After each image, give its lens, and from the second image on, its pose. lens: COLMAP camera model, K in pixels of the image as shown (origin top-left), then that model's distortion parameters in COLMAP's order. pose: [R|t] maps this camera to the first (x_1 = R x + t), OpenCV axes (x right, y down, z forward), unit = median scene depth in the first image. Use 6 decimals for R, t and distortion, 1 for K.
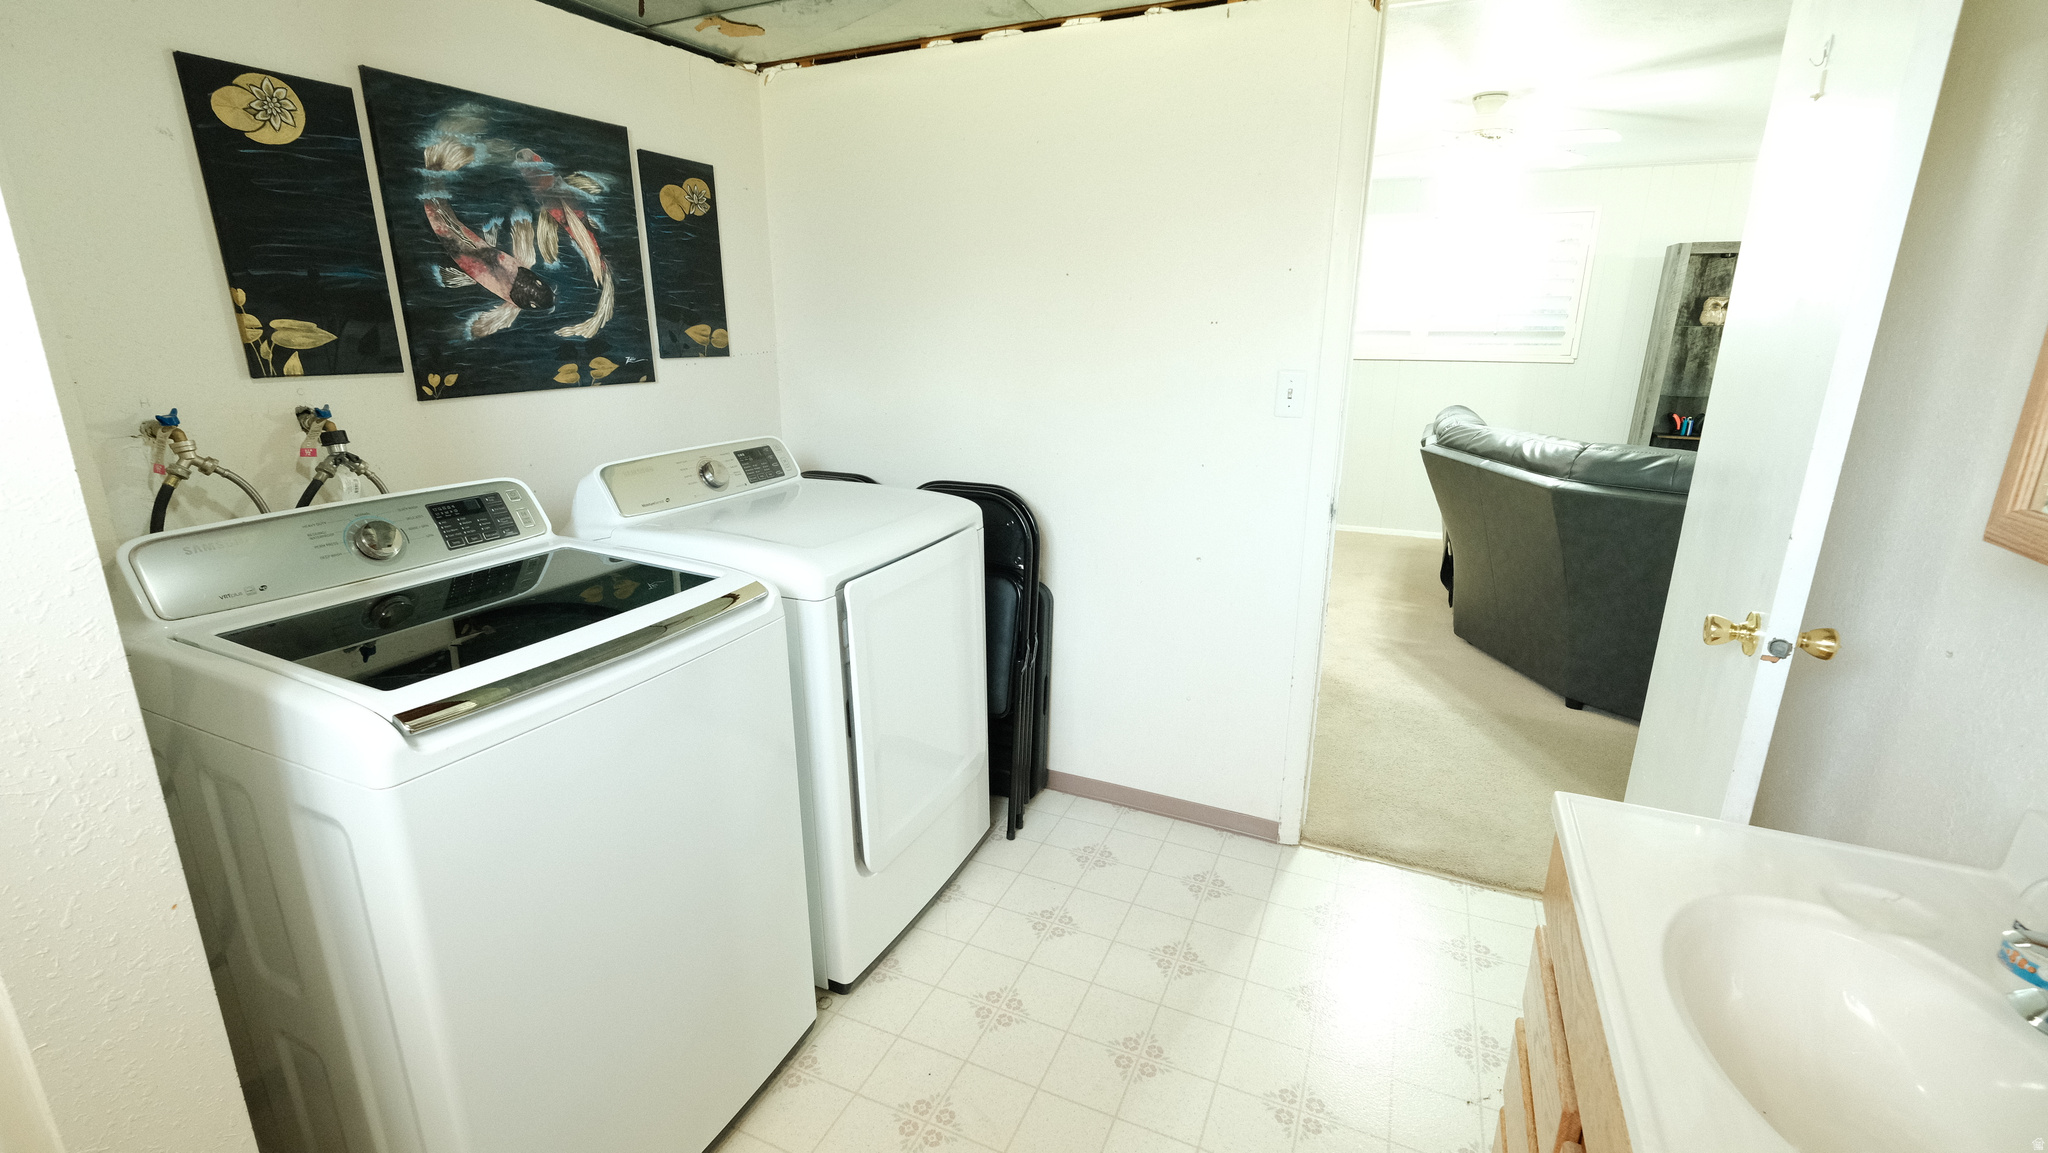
lens RADIAL K [[884.2, 0, 1024.0], [0, 884.2, 576.5], [0, 0, 1]] dist [-0.002381, 0.000119]
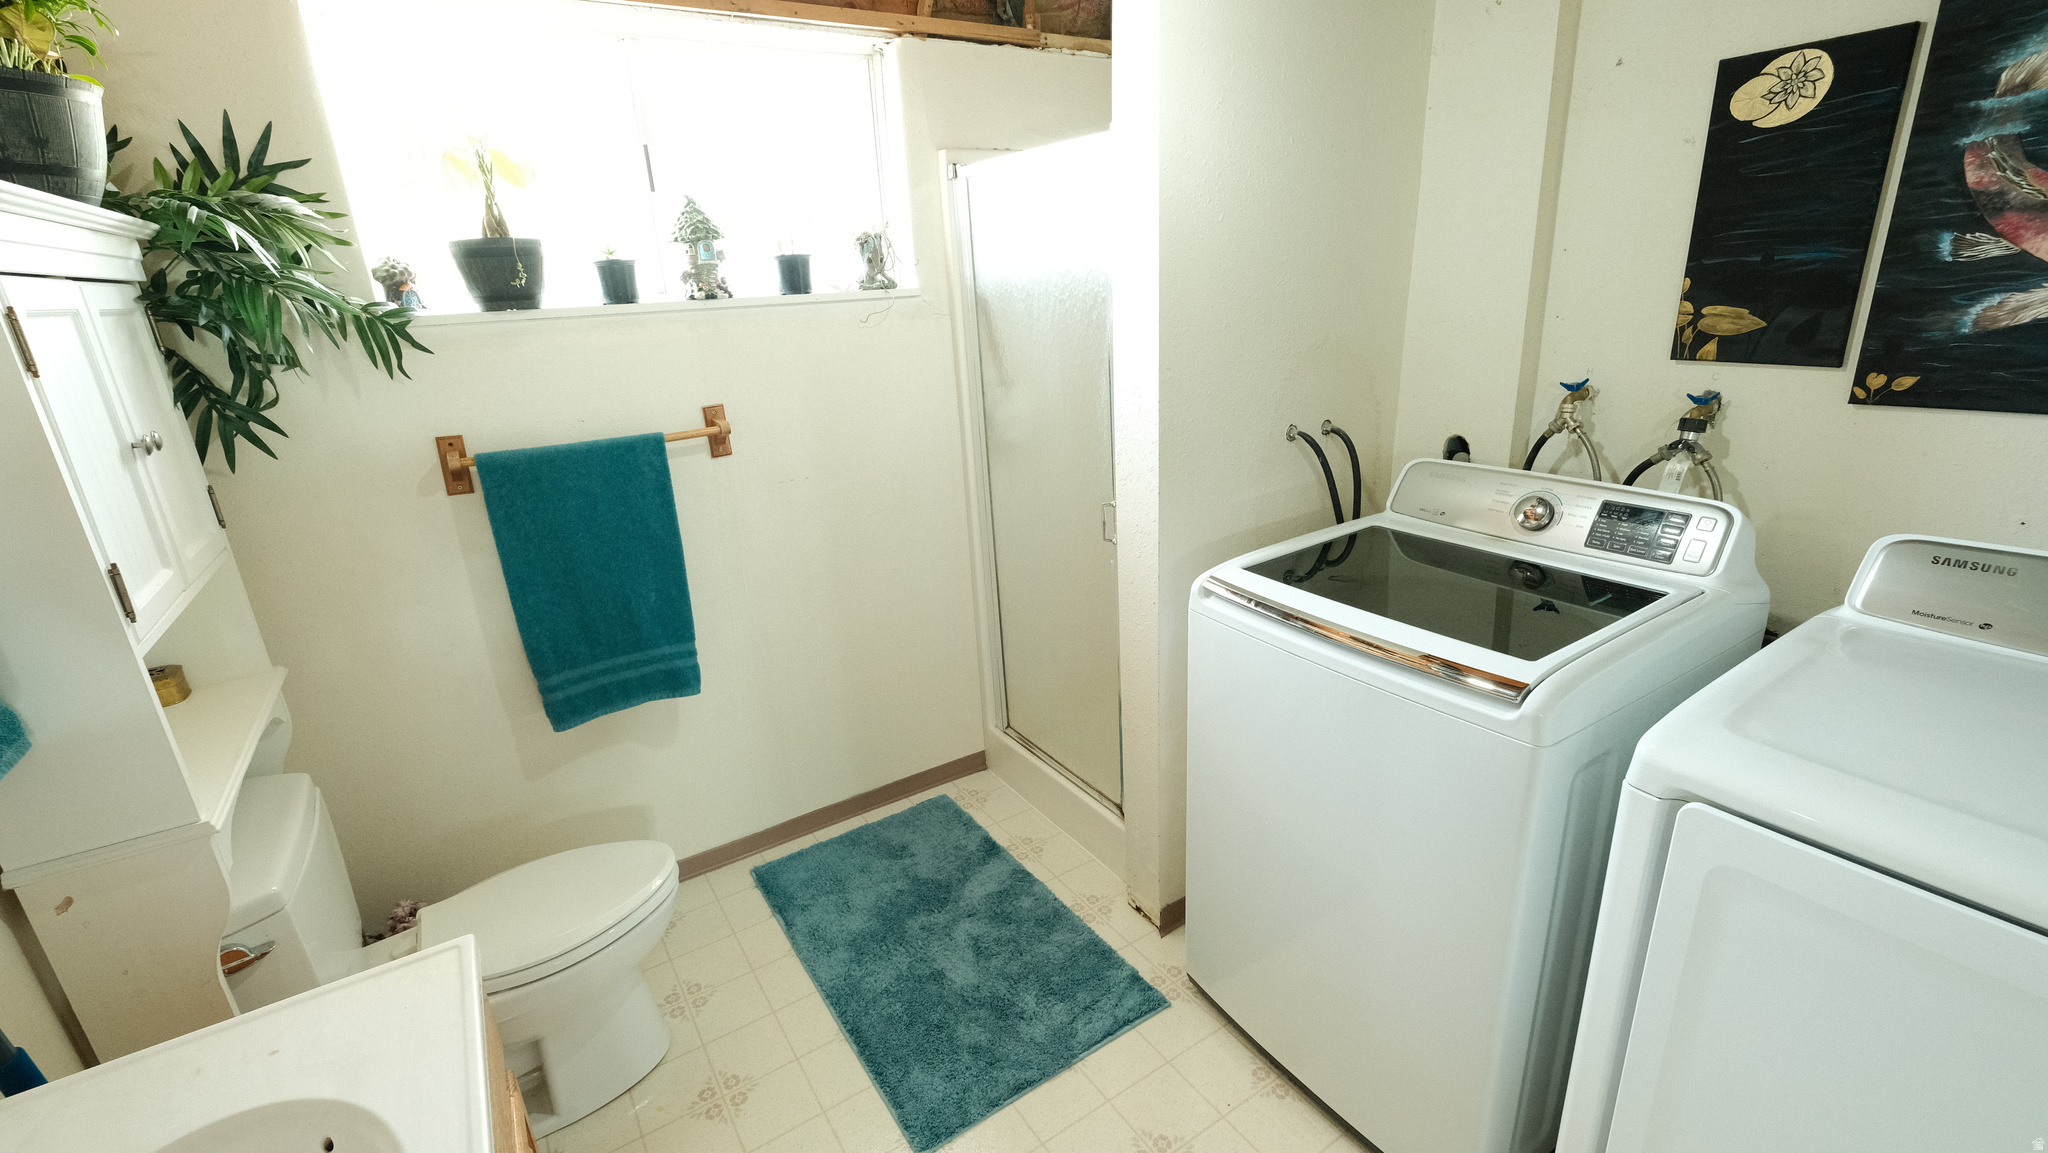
lens RADIAL K [[884.2, 0, 1024.0], [0, 884.2, 576.5], [0, 0, 1]] dist [-0.002381, 0.000119]
pose [[-0.530070, 0.290767, -0.796543, 0.443882], [-0.187872, 0.875753, 0.444703, -0.289014], [0.826880, 0.385371, -0.409583, 0.789586]]
